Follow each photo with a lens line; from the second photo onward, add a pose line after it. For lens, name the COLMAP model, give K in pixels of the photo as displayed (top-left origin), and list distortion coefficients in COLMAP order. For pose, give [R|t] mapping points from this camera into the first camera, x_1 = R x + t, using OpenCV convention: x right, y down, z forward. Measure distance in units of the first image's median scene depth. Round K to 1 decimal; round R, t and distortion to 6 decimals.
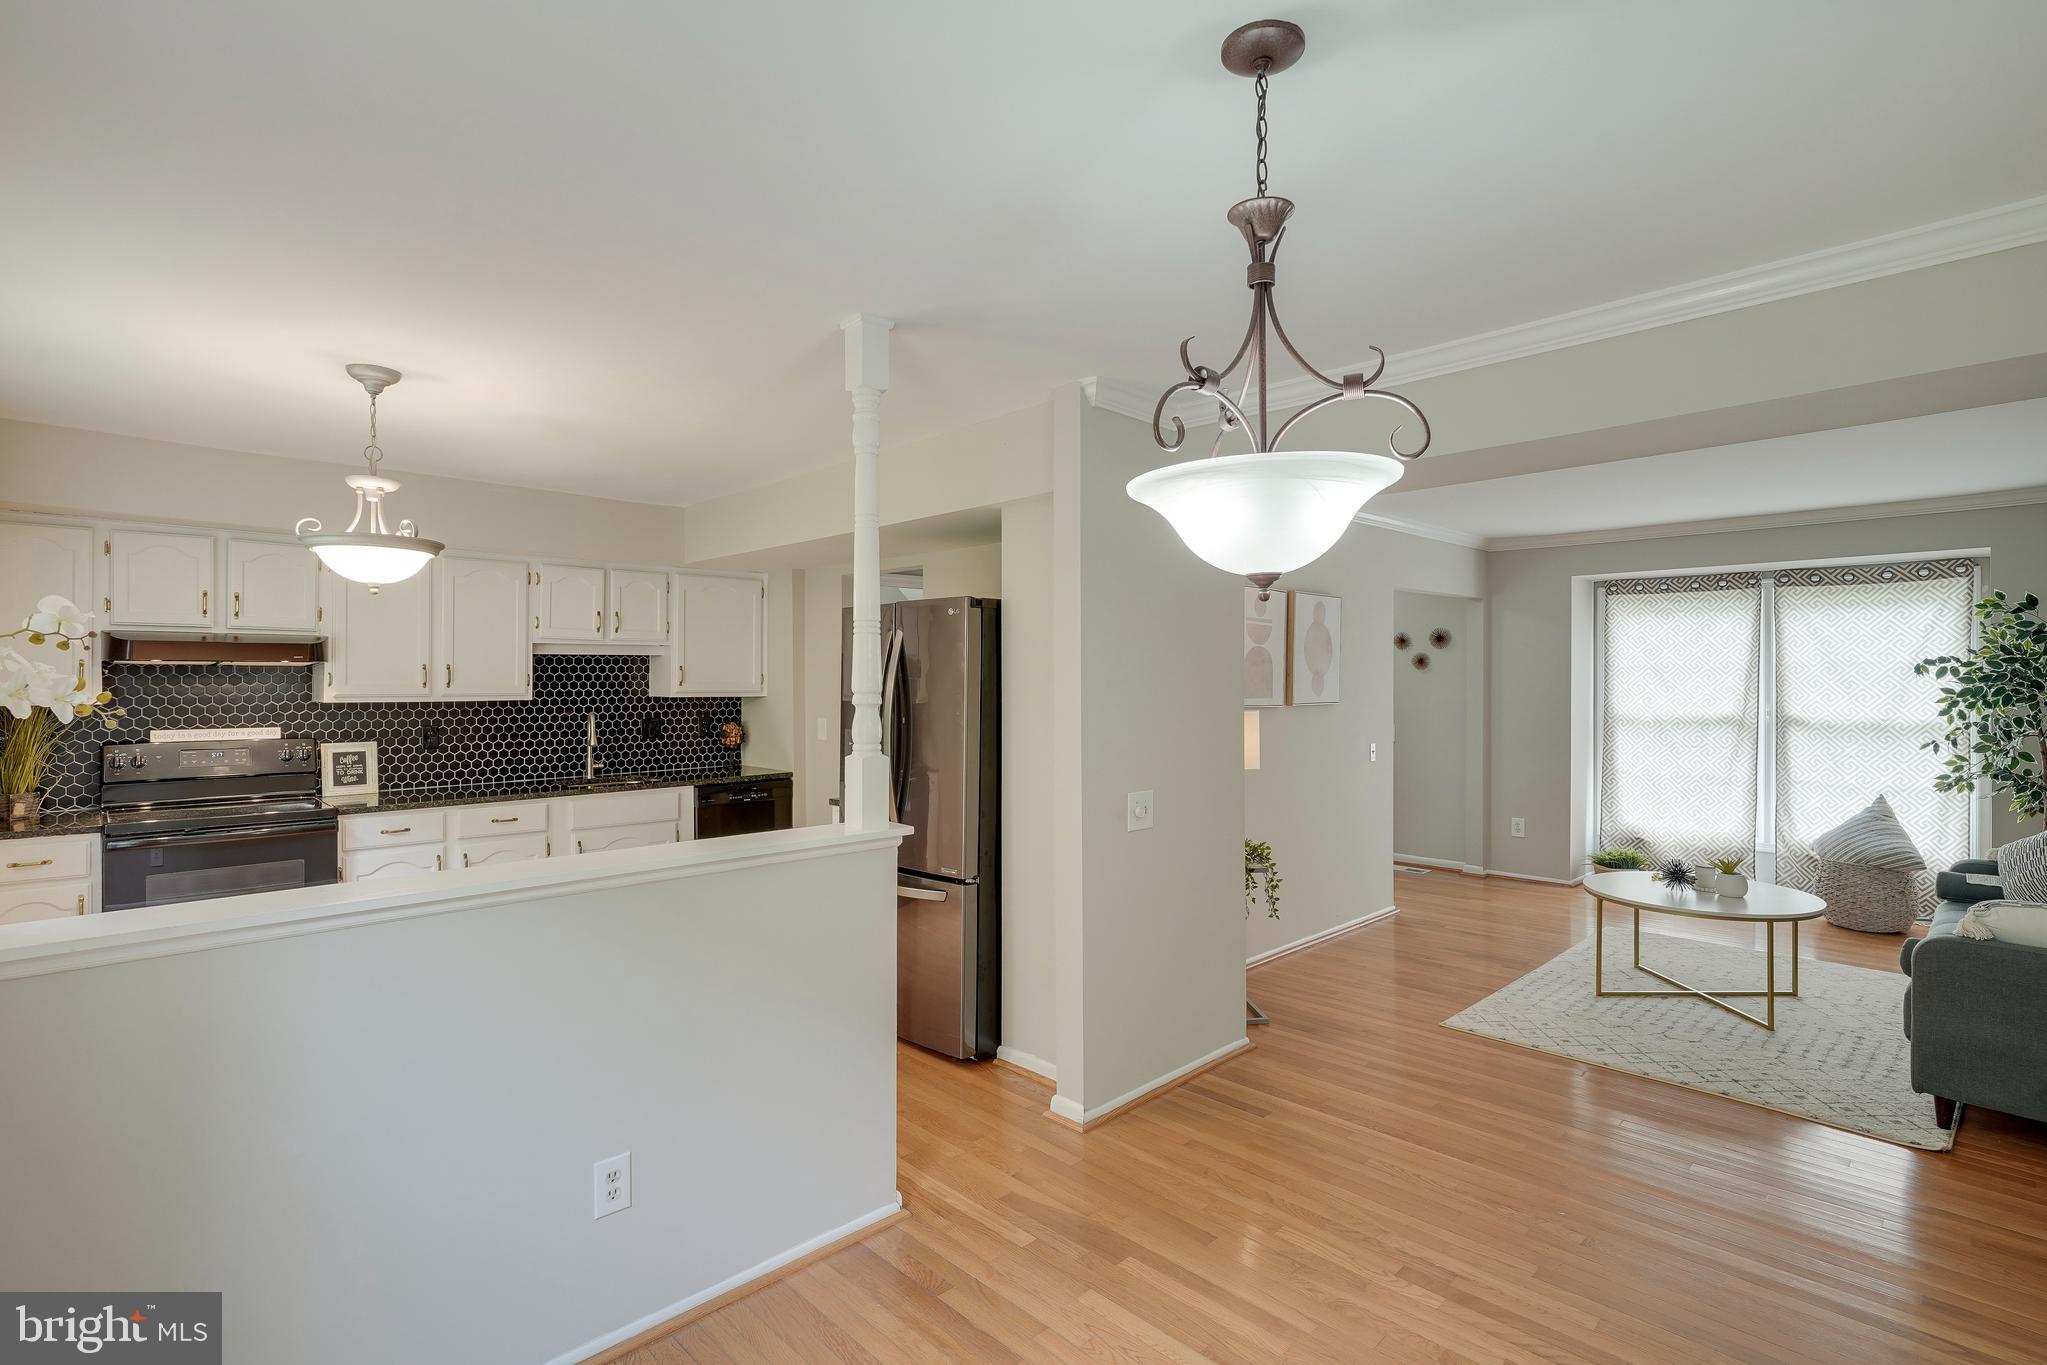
lens RADIAL K [[988.3, 0, 1014.3], [0, 988.3, 680.3], [0, 0, 1]] dist [-0.016254, 0.010567]
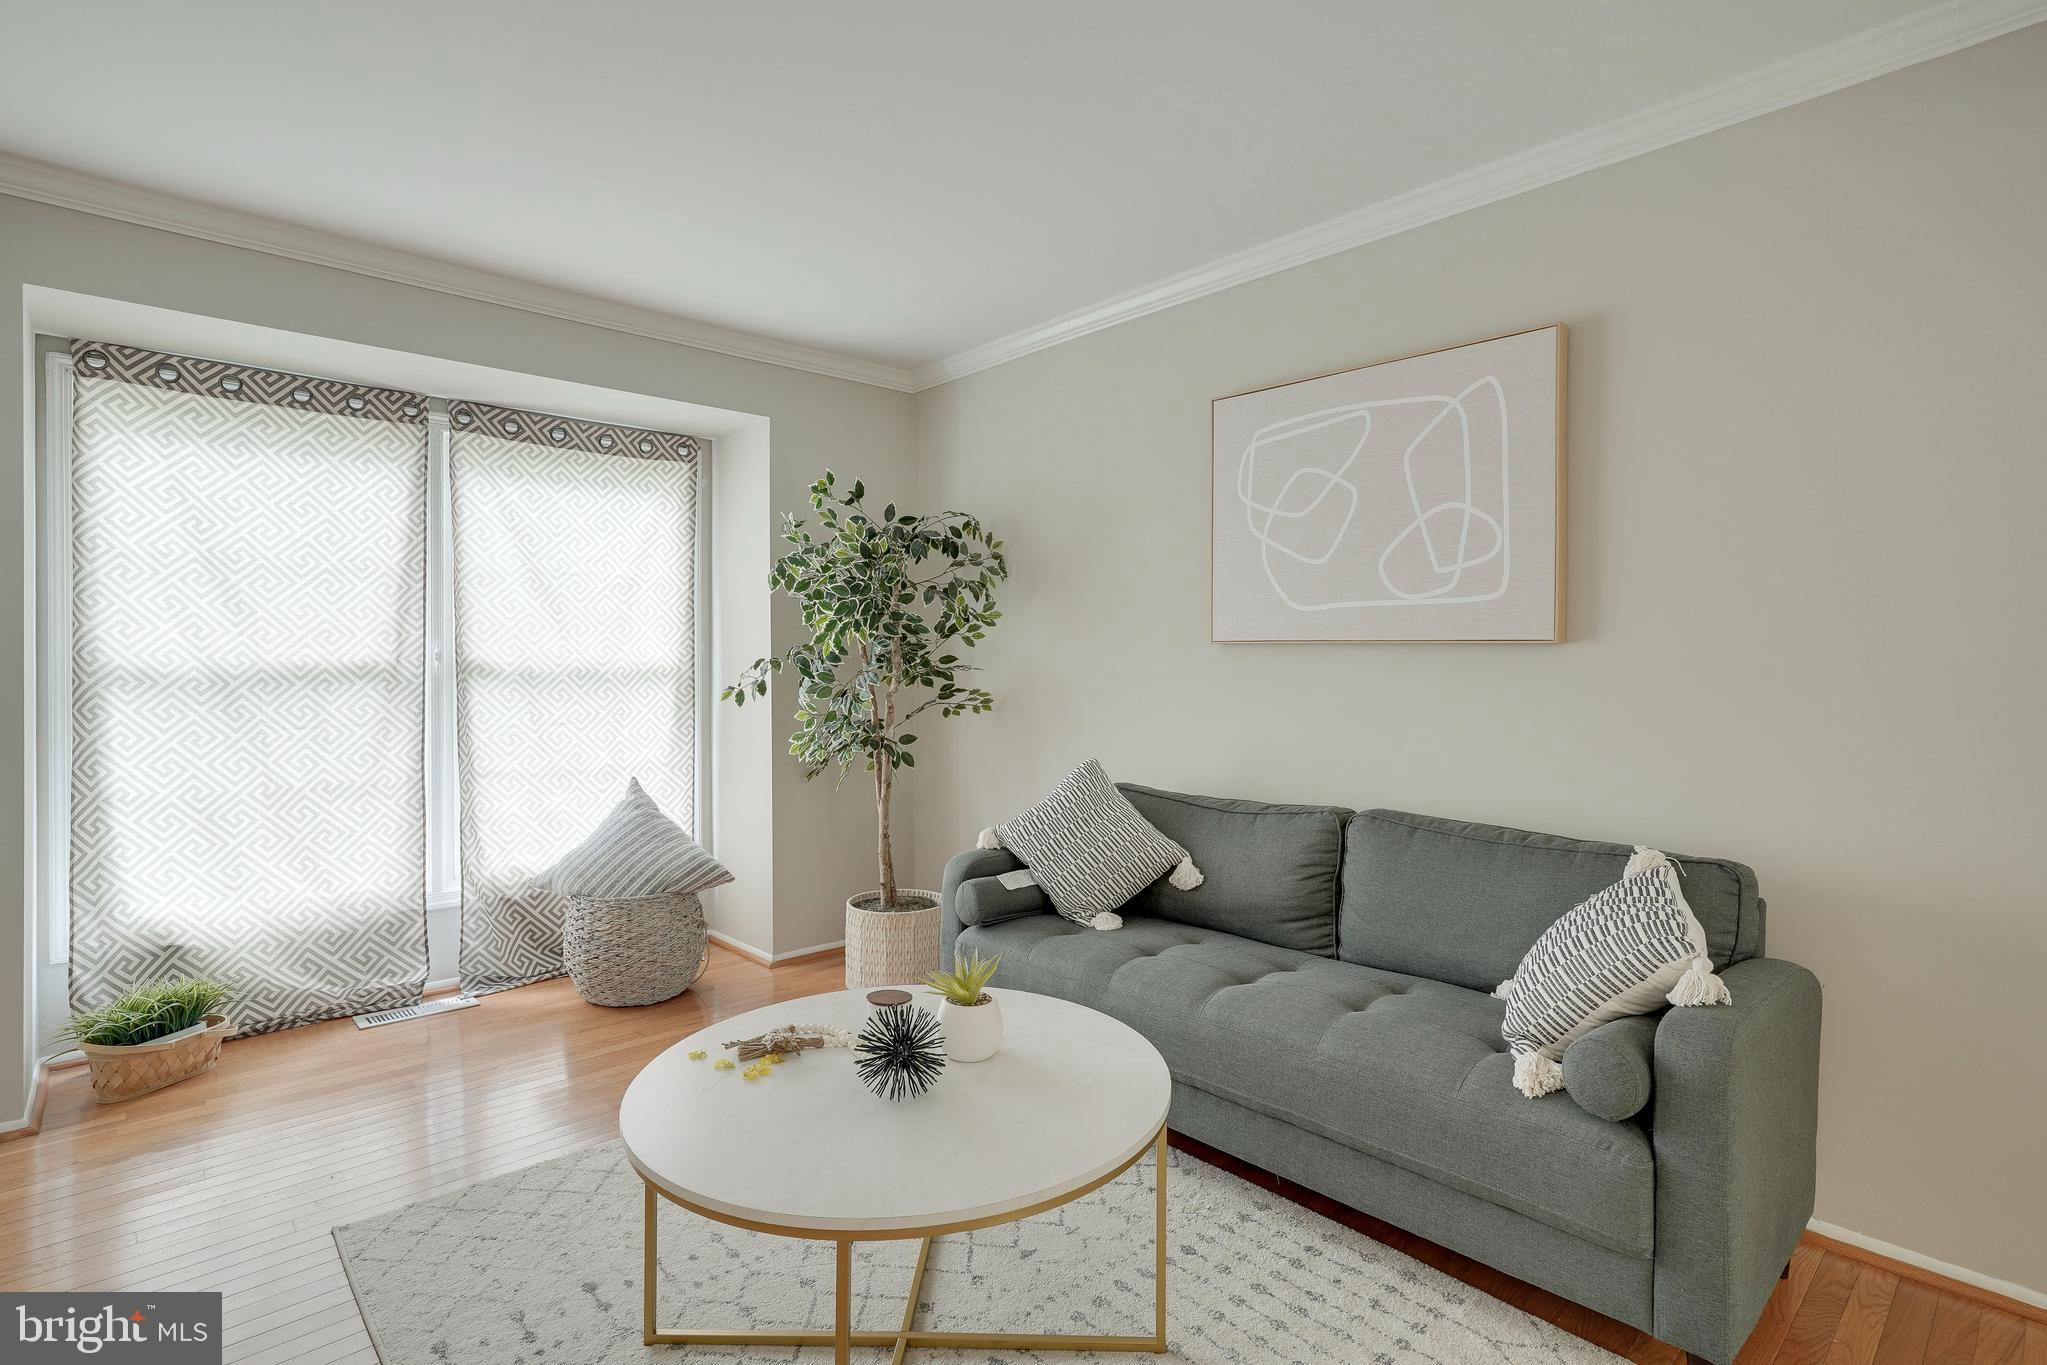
lens RADIAL K [[997.0, 0, 1025.3], [0, 997.0, 669.3], [0, 0, 1]] dist [-0.002446, 0.001580]
pose [[0.025491, -0.003853, 0.999668, 0.263385], [0.006107, 0.999975, 0.003699, 0.048928], [-0.999656, 0.006010, 0.025514, 0.793649]]
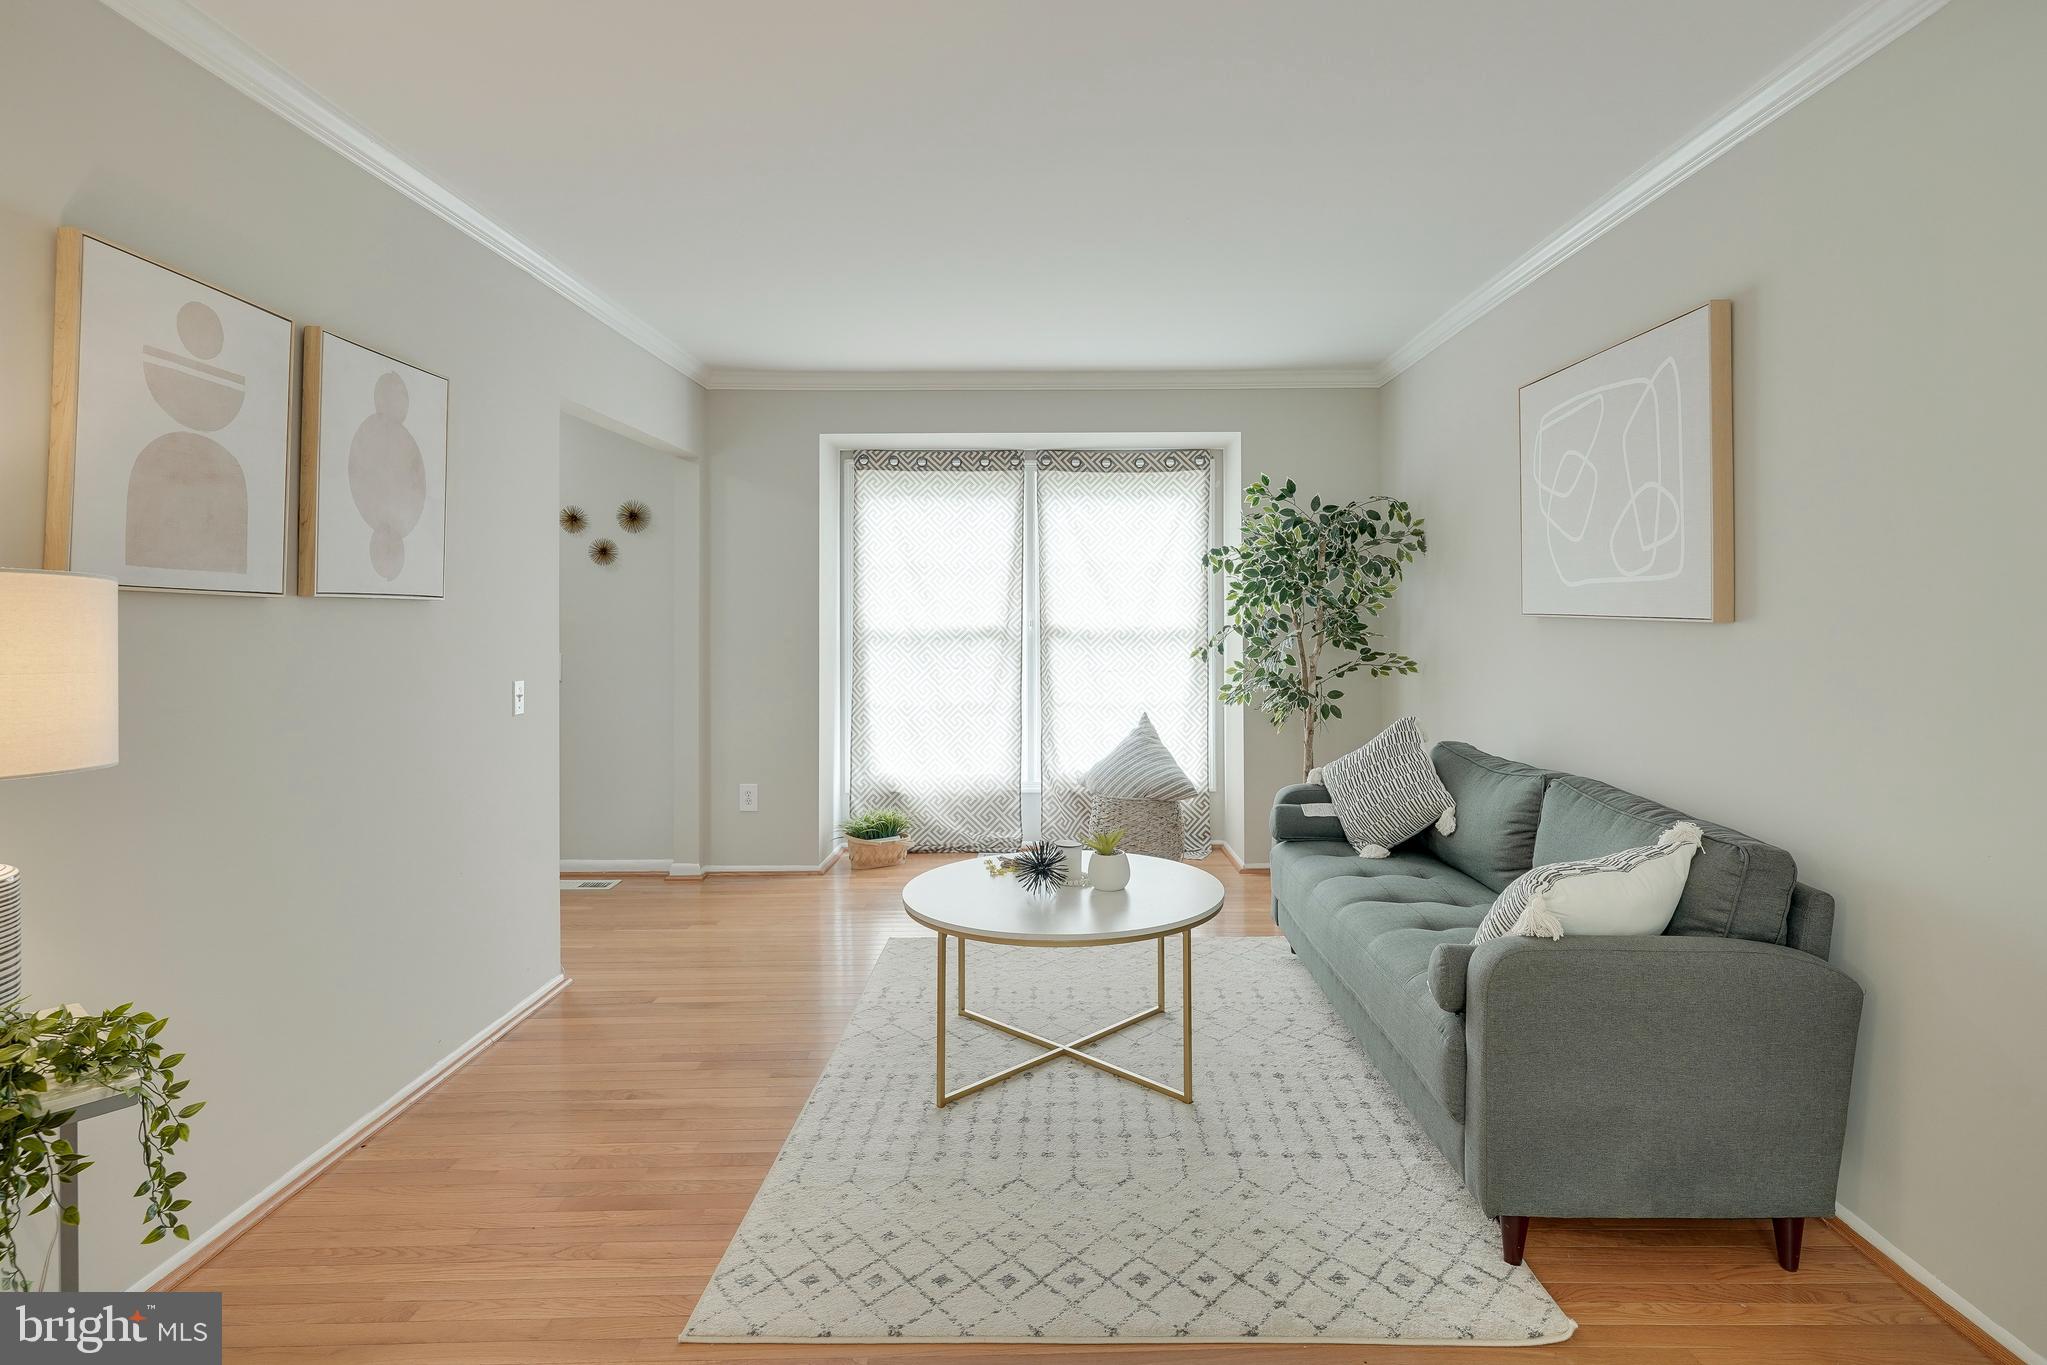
lens RADIAL K [[1058.5, 0, 1056.1], [0, 1058.5, 609.5], [0, 0, 1]] dist [-0.002959, 0.004111]
pose [[0.691429, 0.003262, 0.722437, 0.172082], [0.005884, 0.999931, -0.010146, 0.037540], [-0.722420, 0.011266, 0.691363, 0.450456]]
